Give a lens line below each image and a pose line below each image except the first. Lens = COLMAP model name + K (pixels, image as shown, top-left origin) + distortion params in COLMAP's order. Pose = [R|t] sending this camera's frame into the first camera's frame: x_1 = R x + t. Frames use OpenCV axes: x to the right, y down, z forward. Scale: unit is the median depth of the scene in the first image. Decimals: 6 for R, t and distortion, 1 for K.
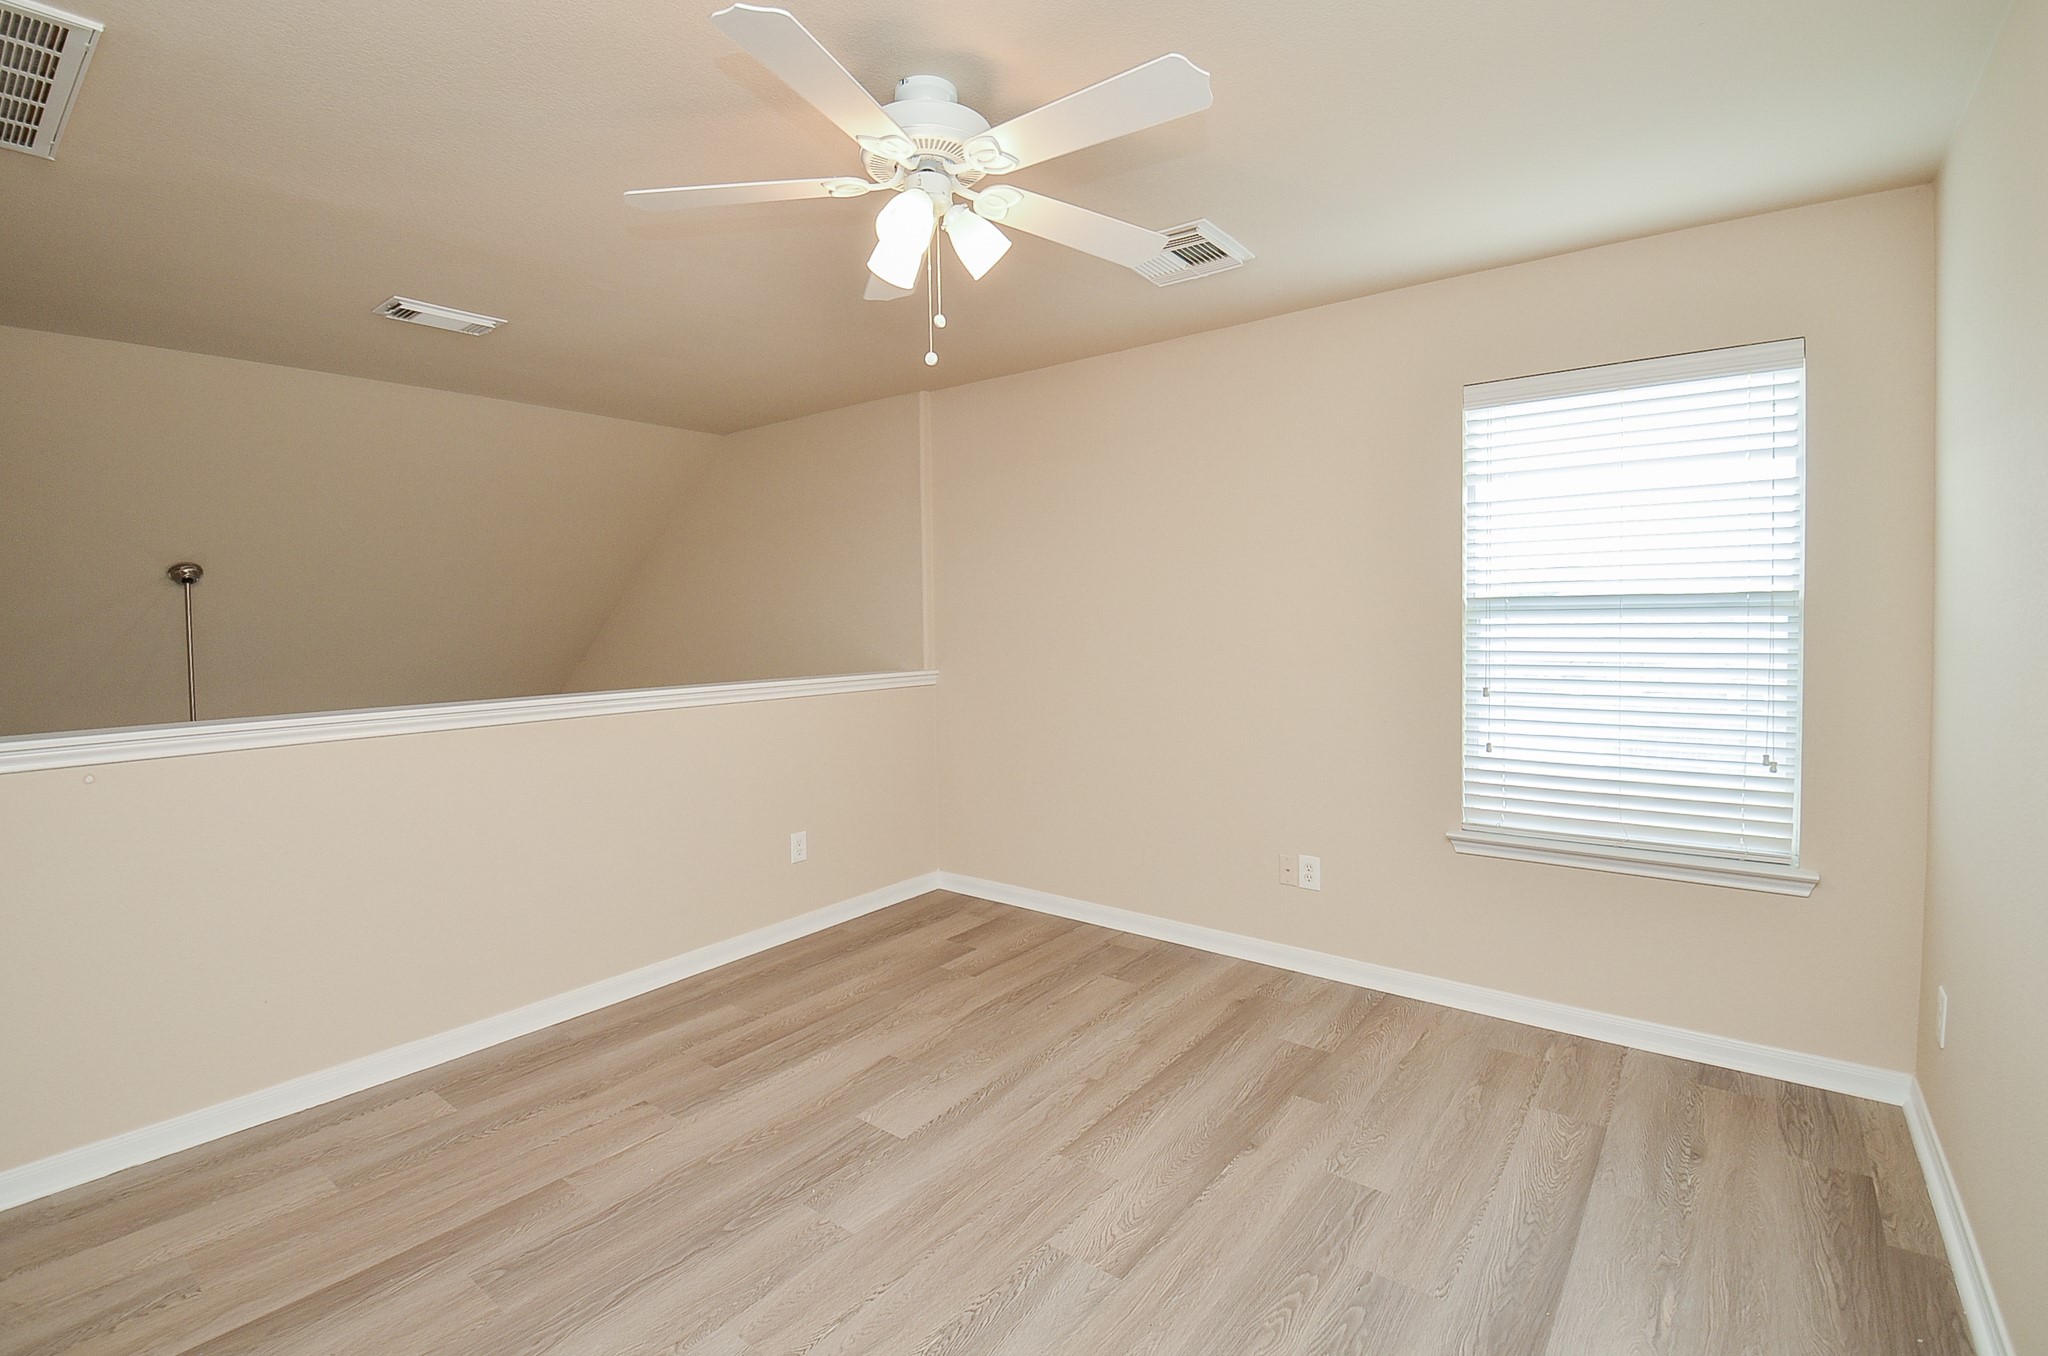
lens RADIAL K [[925.1, 0, 1018.2], [0, 925.1, 657.4], [0, 0, 1]] dist [-0.009635, -0.008561]
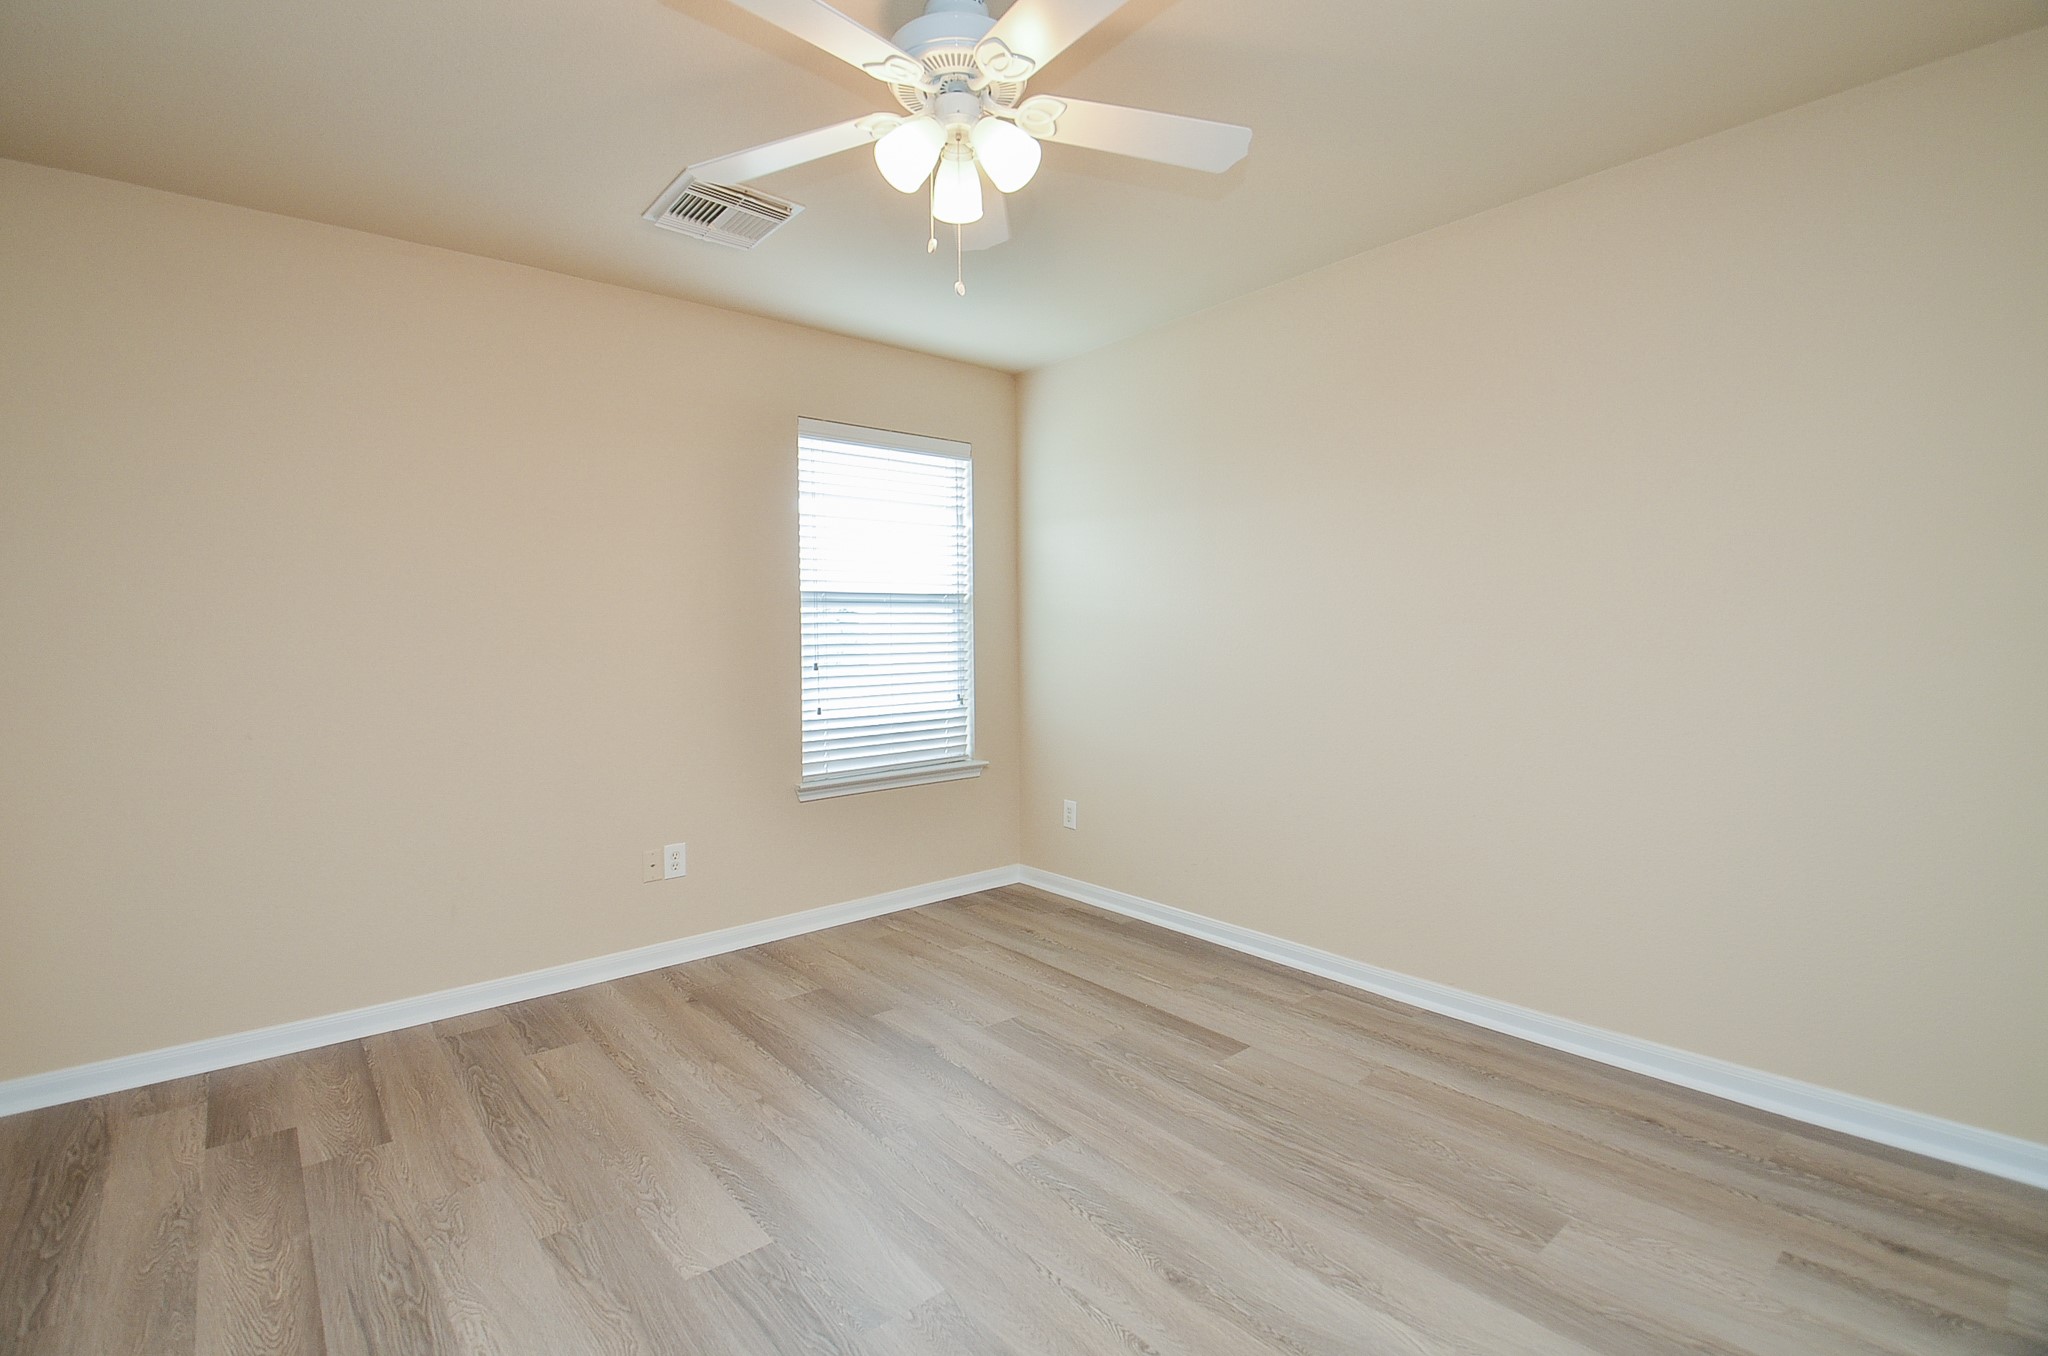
lens RADIAL K [[925.1, 0, 980.8], [0, 925.1, 648.8], [0, 0, 1]] dist [-0.009635, -0.008561]
pose [[0.232039, -0.007028, 0.972681, -0.654486], [0.057446, 0.998328, -0.006490, 0.034236], [-0.971009, 0.057383, 0.232055, 0.495094]]
